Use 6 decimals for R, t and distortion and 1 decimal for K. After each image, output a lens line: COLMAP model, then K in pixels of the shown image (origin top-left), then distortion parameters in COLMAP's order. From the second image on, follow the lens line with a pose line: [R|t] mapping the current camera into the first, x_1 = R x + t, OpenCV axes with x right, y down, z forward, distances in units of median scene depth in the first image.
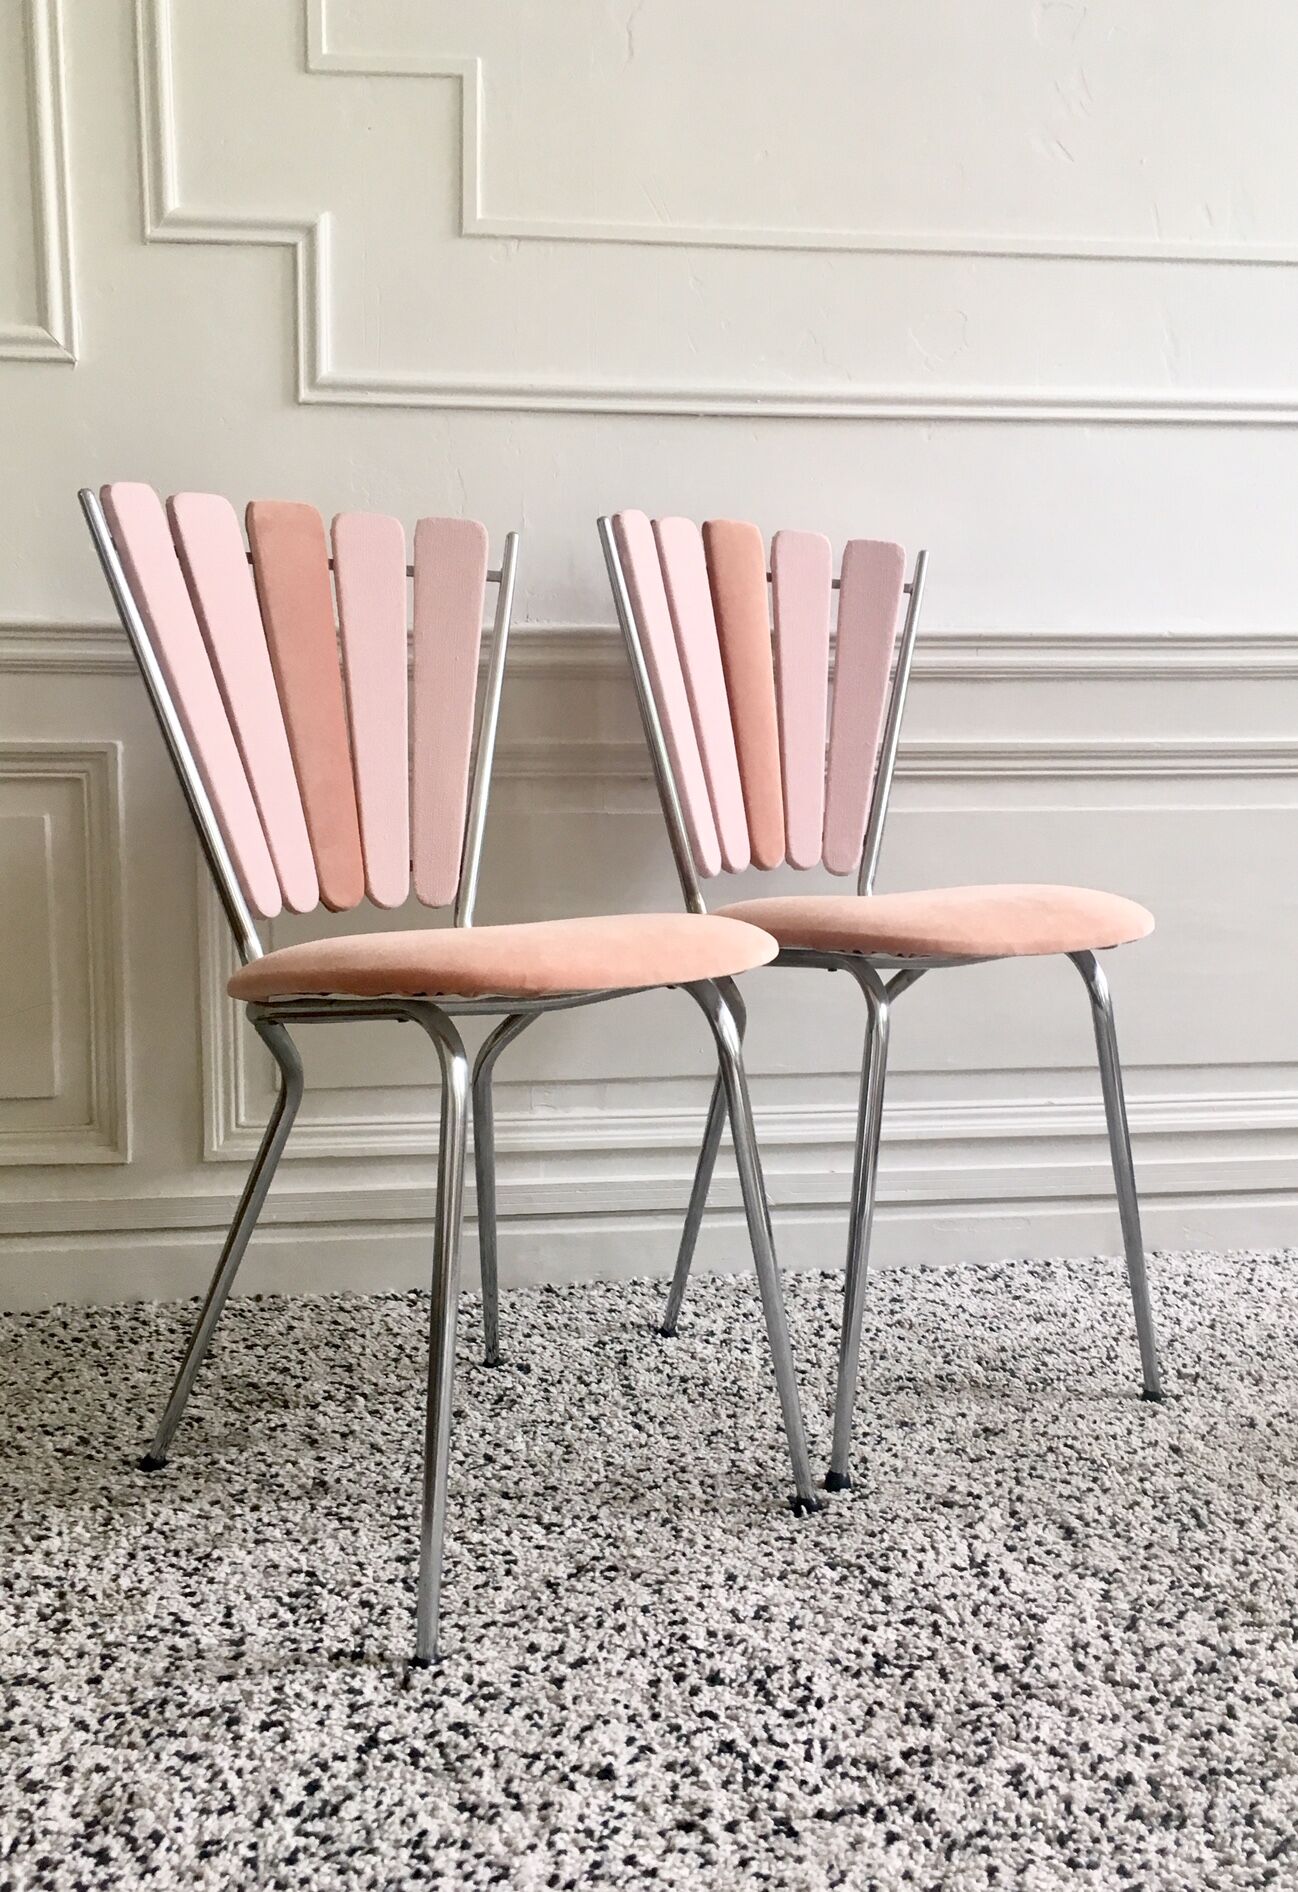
lens RADIAL K [[1707.5, 0, 699.7], [0, 1707.5, 936.4], [0, 0, 1]] dist [0.056341, -0.068255]
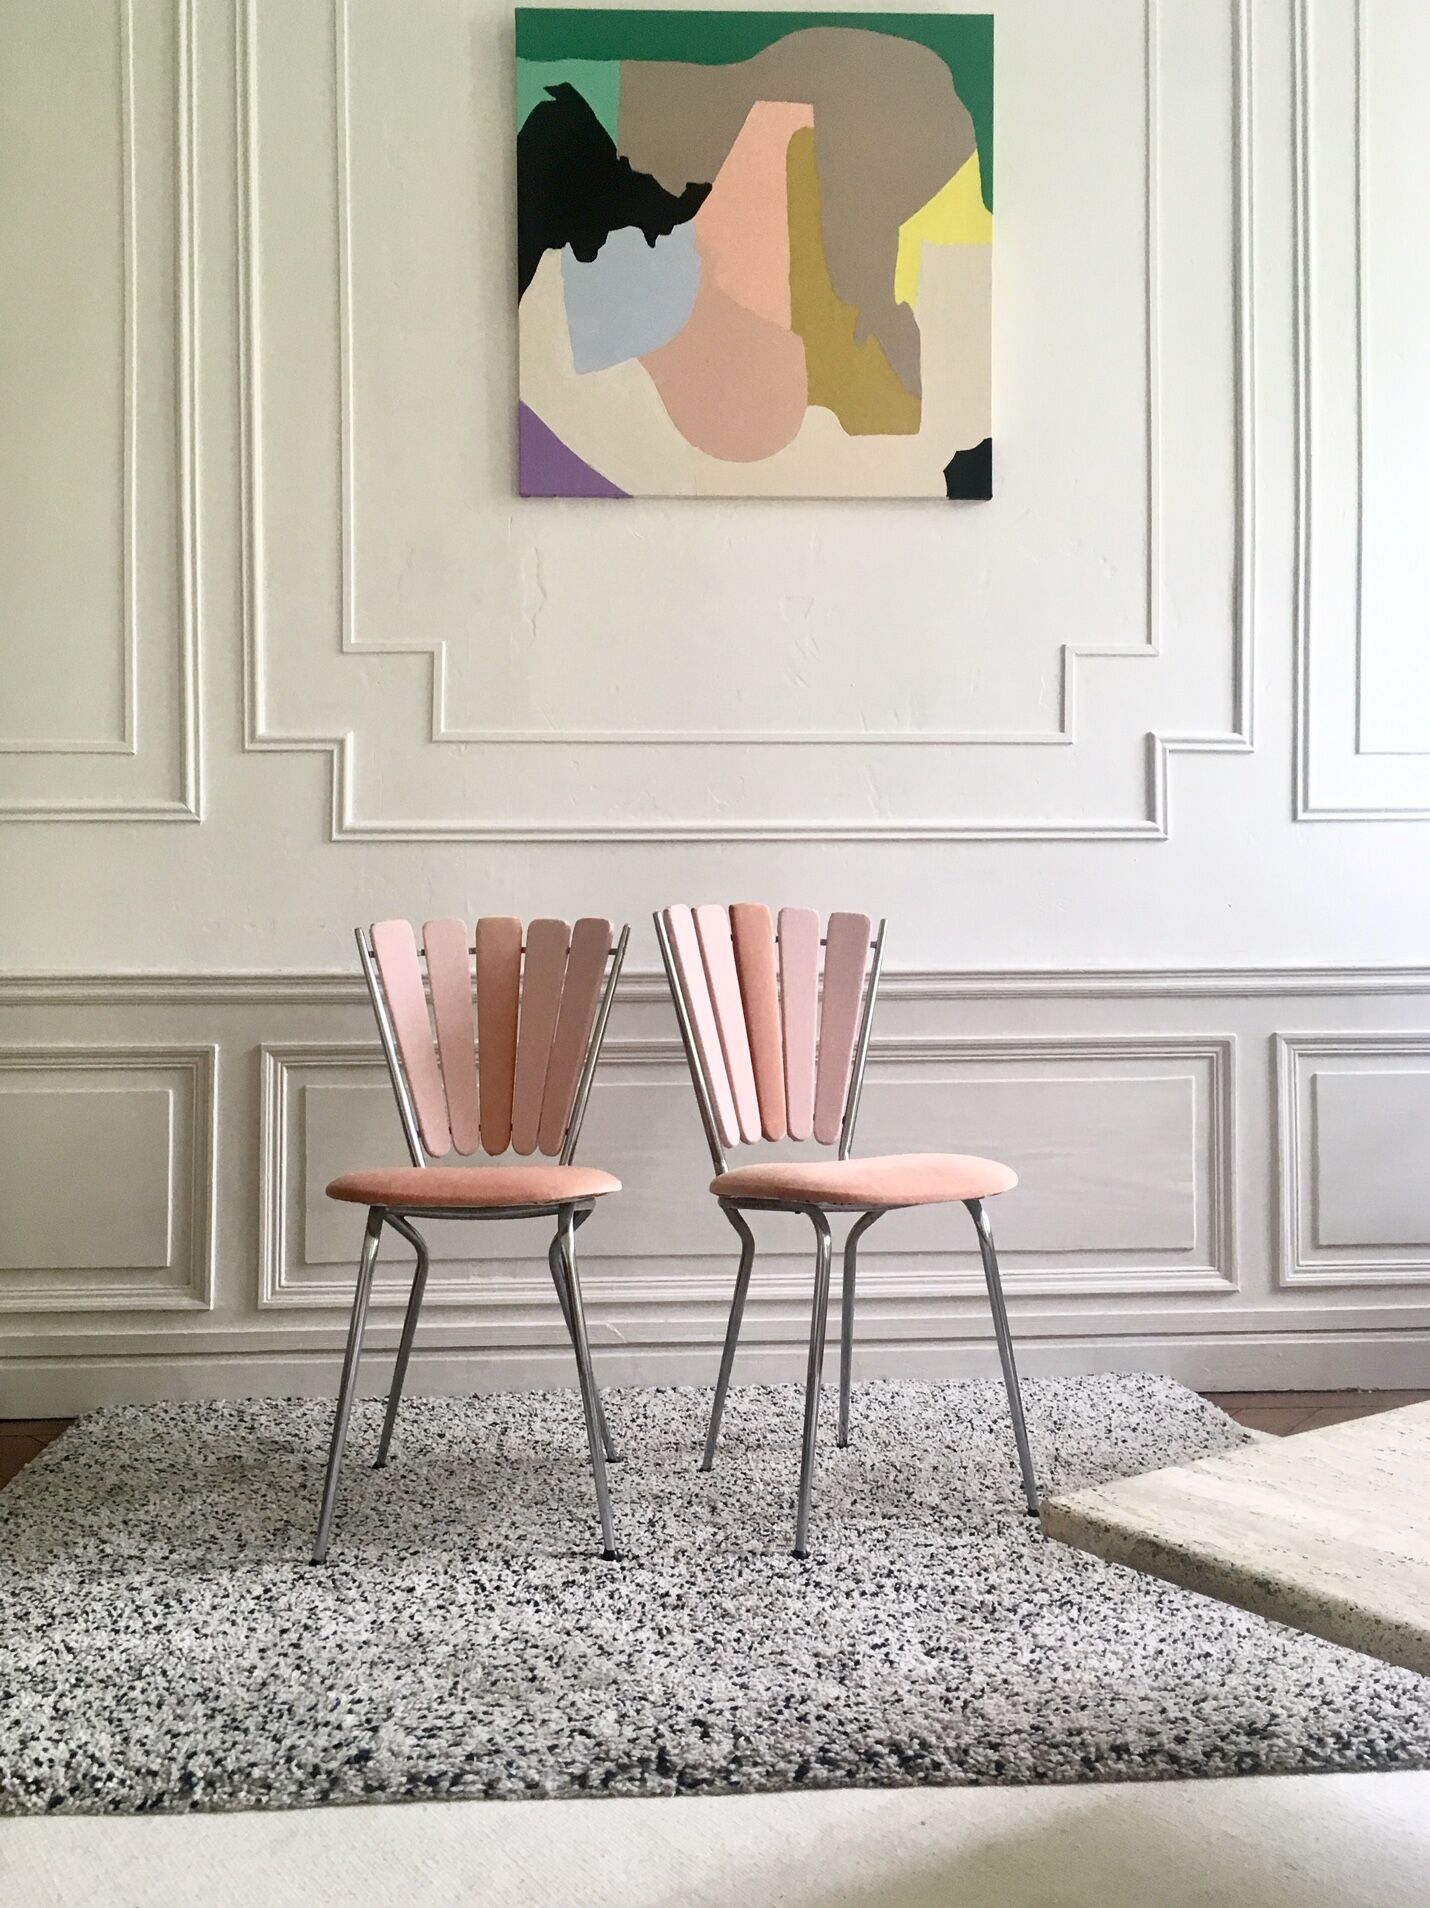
lens RADIAL K [[1632.4, 0, 702.0], [0, 1632.4, 958.6], [0, 0, 1]] dist [0.076873, -0.102859]
pose [[0.997799, -0.005050, -0.066125, 0.255380], [-0.003163, 0.992337, -0.123522, -0.004167], [0.066242, 0.123459, 0.990136, -0.595218]]
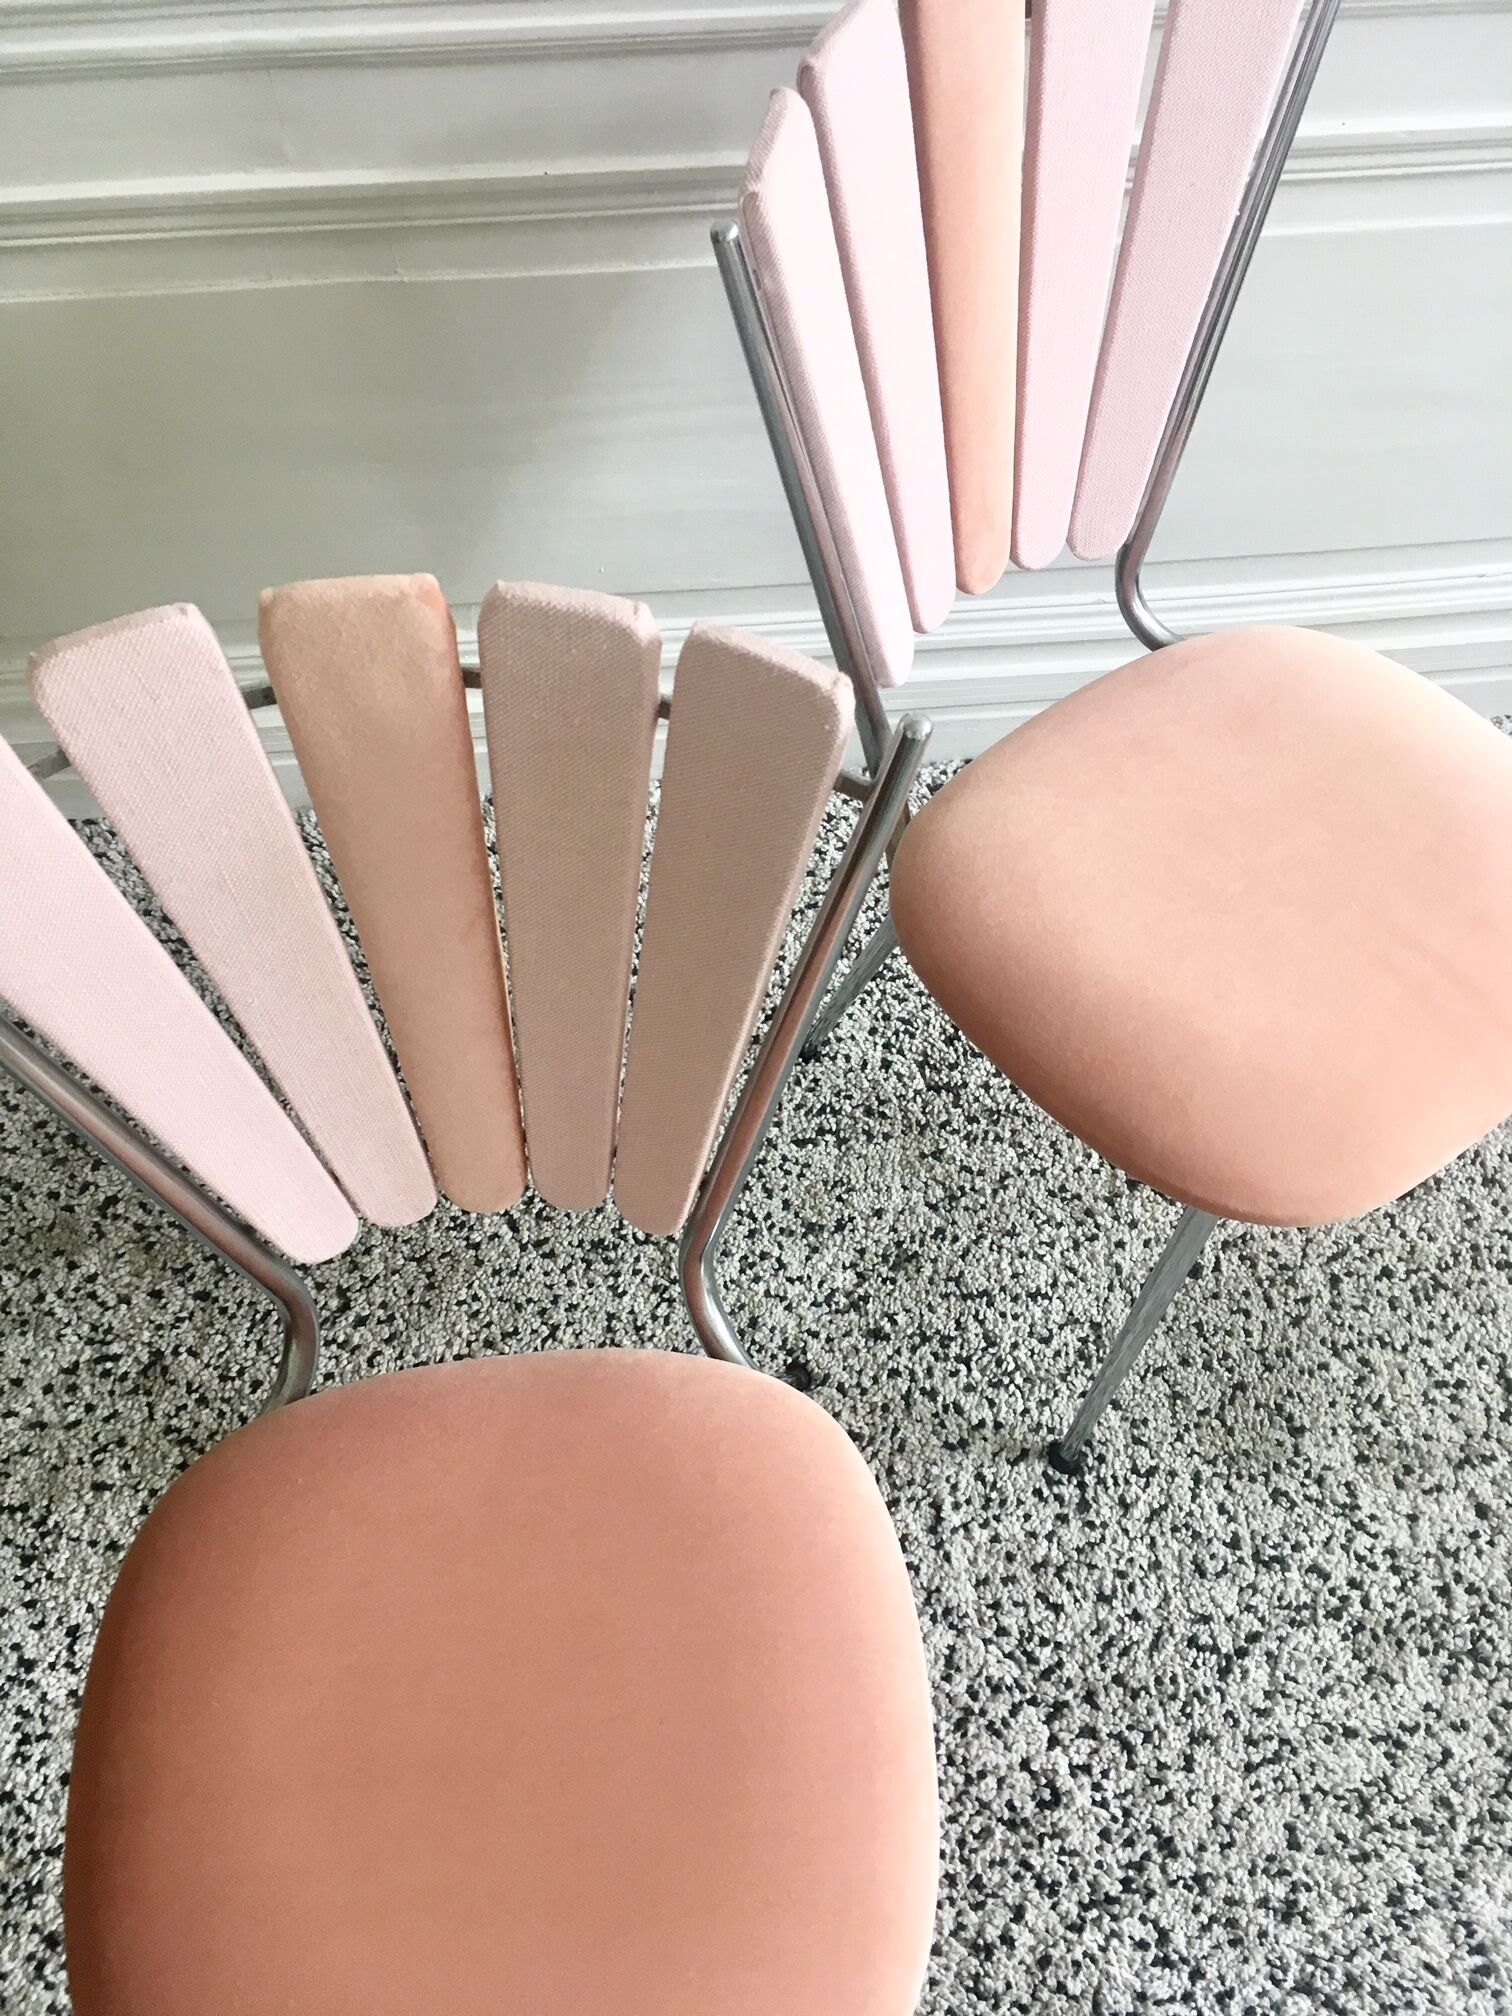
lens RADIAL K [[1724.8, 0, 755.0], [0, 1724.8, 1012.2], [0, 0, 1]] dist [0.076873, -0.102859]
pose [[0.999448, 0.030347, -0.013552, 0.093754], [-0.006397, 0.575791, 0.817572, -0.484986], [0.032614, -0.817034, 0.575667, 0.541971]]
